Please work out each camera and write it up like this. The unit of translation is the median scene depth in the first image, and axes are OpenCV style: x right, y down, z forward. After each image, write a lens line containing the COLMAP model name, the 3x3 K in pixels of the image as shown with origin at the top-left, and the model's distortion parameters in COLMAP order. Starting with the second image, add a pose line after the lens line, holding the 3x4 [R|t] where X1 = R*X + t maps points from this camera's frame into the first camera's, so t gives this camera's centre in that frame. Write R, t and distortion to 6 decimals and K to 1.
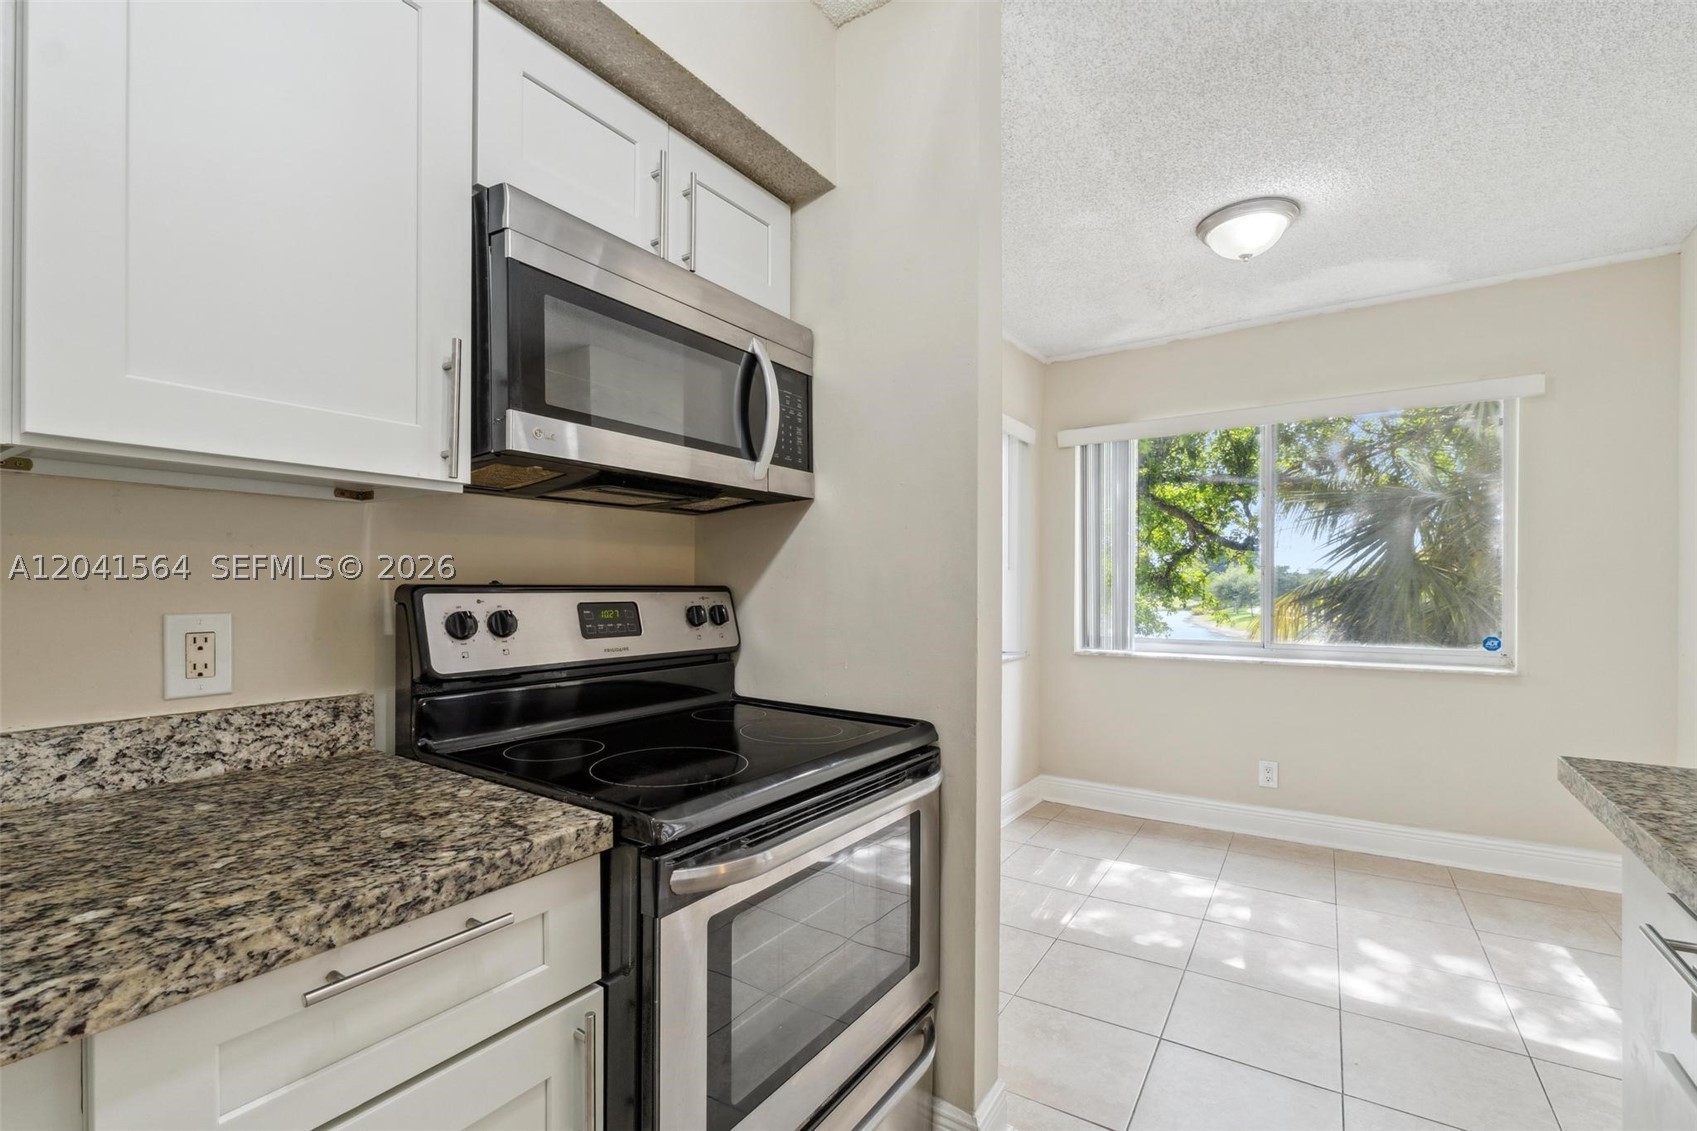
lens RADIAL K [[747.2, 0, 866.9], [0, 747.2, 586.2], [0, 0, 1]] dist [-0.002932, -0.000403]
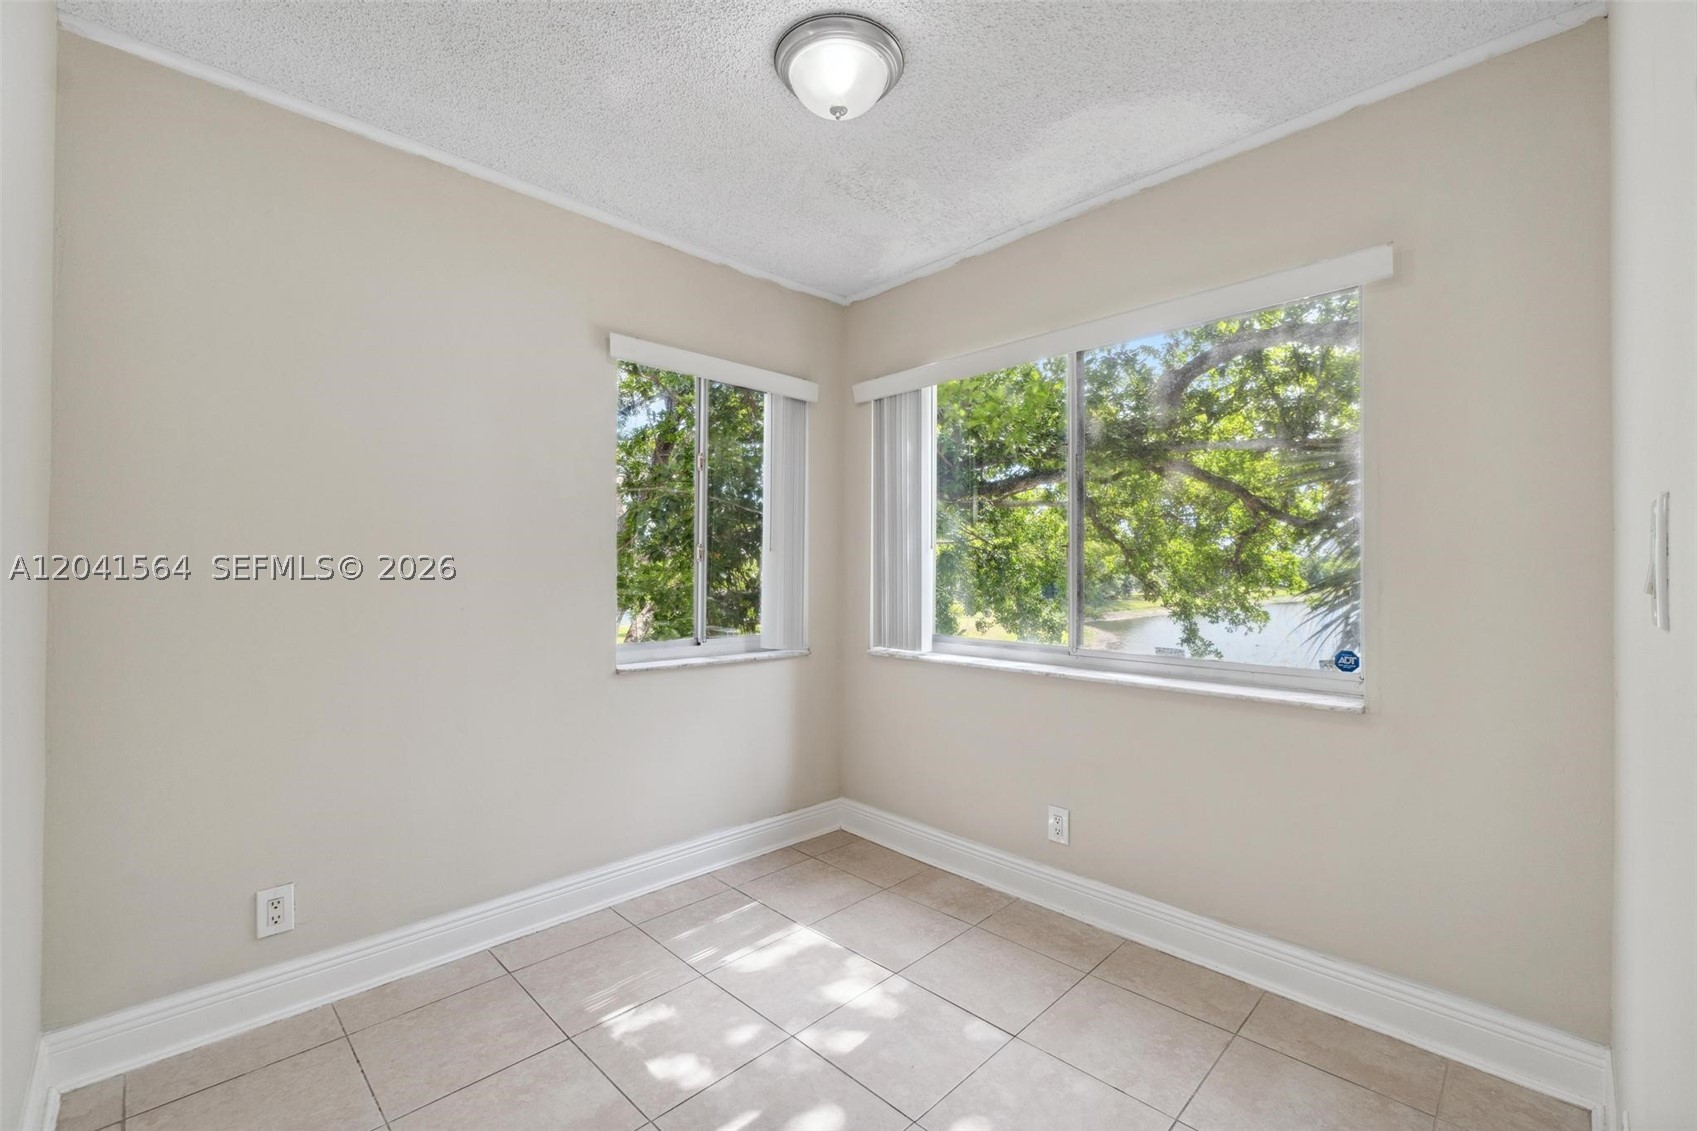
lens RADIAL K [[724.4, 0, 861.0], [0, 724.4, 558.6], [0, 0, 1]] dist [-0.000398, -0.000166]
pose [[0.978145, 0.000714, -0.207921, 0.977012], [-0.003833, 0.999886, -0.014599, -0.004823], [0.207887, 0.015077, 0.978037, 0.490951]]
